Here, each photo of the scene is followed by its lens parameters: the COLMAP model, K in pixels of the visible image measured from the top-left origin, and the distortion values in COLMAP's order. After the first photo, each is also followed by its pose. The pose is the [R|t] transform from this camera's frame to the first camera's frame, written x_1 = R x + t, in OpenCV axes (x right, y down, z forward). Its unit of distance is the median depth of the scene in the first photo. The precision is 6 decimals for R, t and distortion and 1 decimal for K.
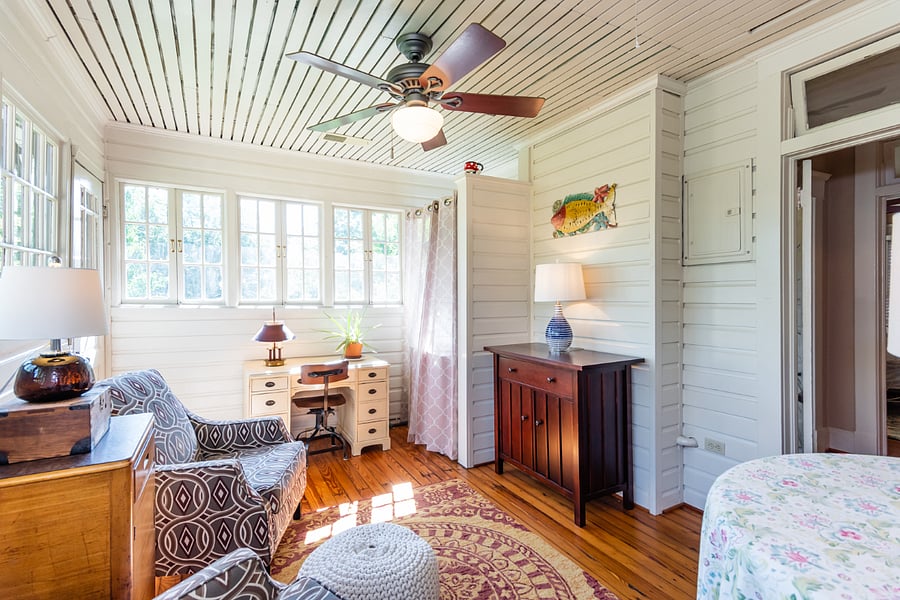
lens RADIAL K [[467.6, 0, 450.0], [0, 467.6, 300.0], [0, 0, 1]] dist [0.014089, 0.000586]
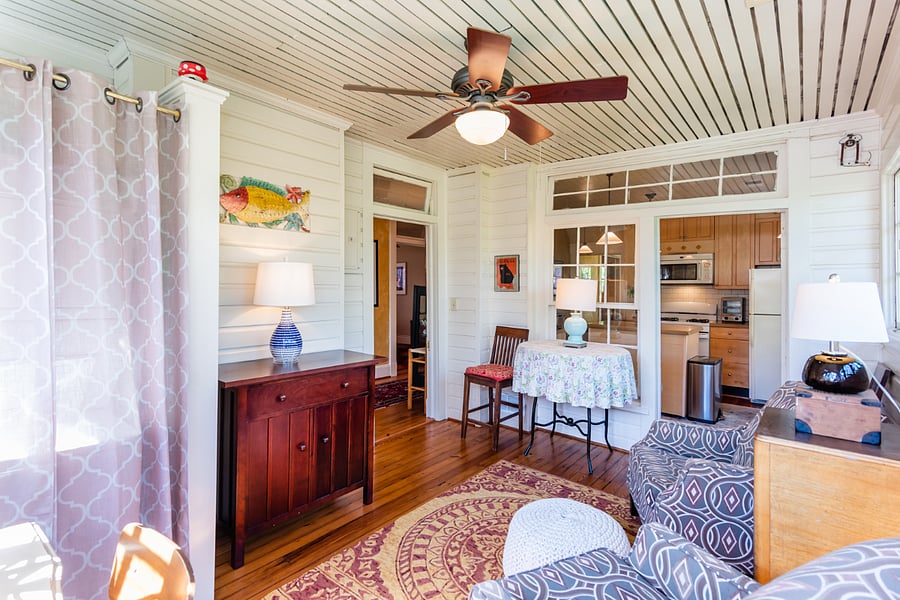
lens RADIAL K [[448.1, 0, 449.2], [0, 448.1, 306.2], [0, 0, 1]] dist [0.001035, 0.000074]
pose [[-0.428543, -0.021220, 0.903272, -0.716574], [0.014094, 0.999446, 0.030166, -0.017809], [-0.903411, 0.025658, -0.428006, 1.200142]]
